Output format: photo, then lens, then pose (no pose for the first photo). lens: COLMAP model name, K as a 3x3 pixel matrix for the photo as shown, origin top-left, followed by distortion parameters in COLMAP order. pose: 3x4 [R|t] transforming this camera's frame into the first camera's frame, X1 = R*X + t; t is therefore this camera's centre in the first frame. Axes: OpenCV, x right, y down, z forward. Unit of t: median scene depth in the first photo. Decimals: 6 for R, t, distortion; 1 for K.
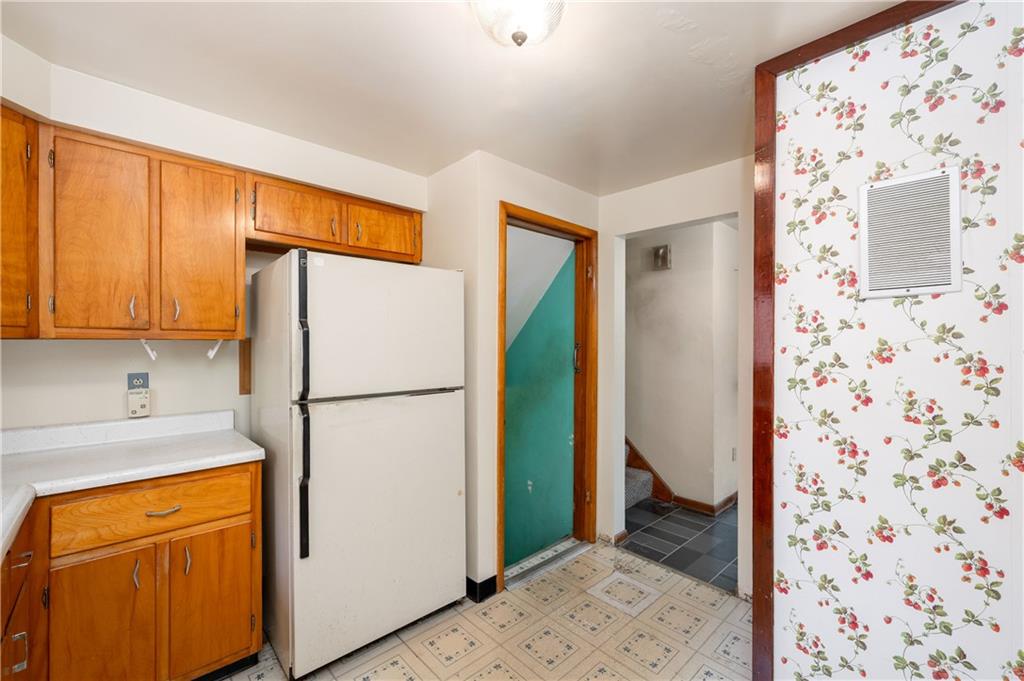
lens RADIAL K [[421.7, 0, 515.6], [0, 421.7, 346.8], [0, 0, 1]] dist [-0.000069, -0.000625]
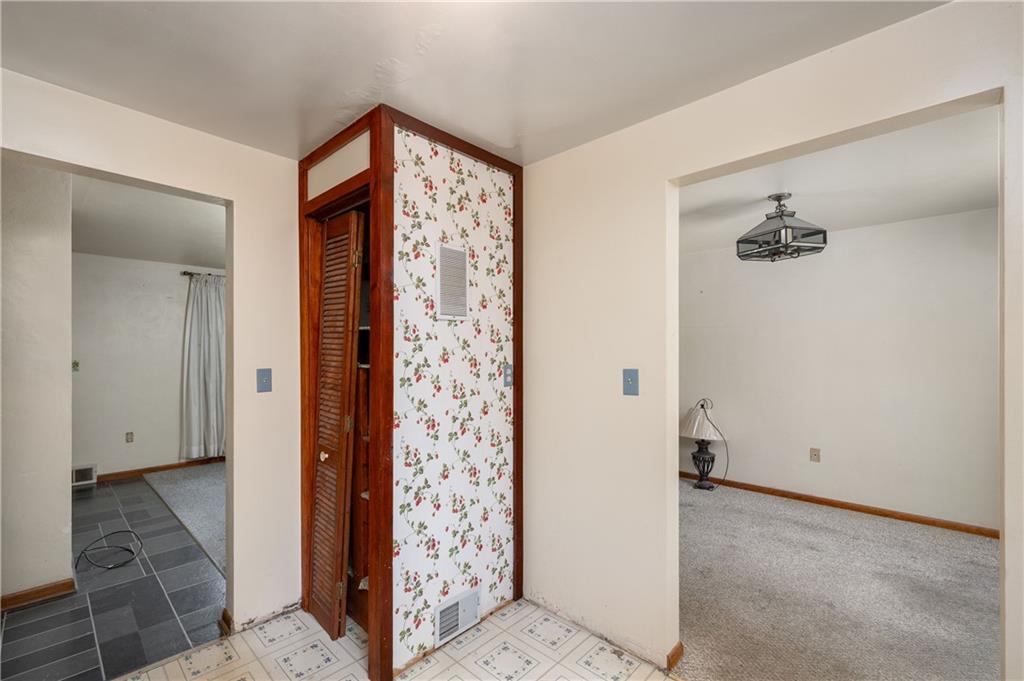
lens RADIAL K [[447.2, 0, 515.4], [0, 447.2, 344.5], [0, 0, 1]] dist [0.001542, 0.000025]
pose [[-0.063997, 0.005409, 0.997935, -0.737353], [-0.007802, 0.999952, -0.005920, -0.019451], [-0.997920, -0.008165, -0.063952, 0.820435]]
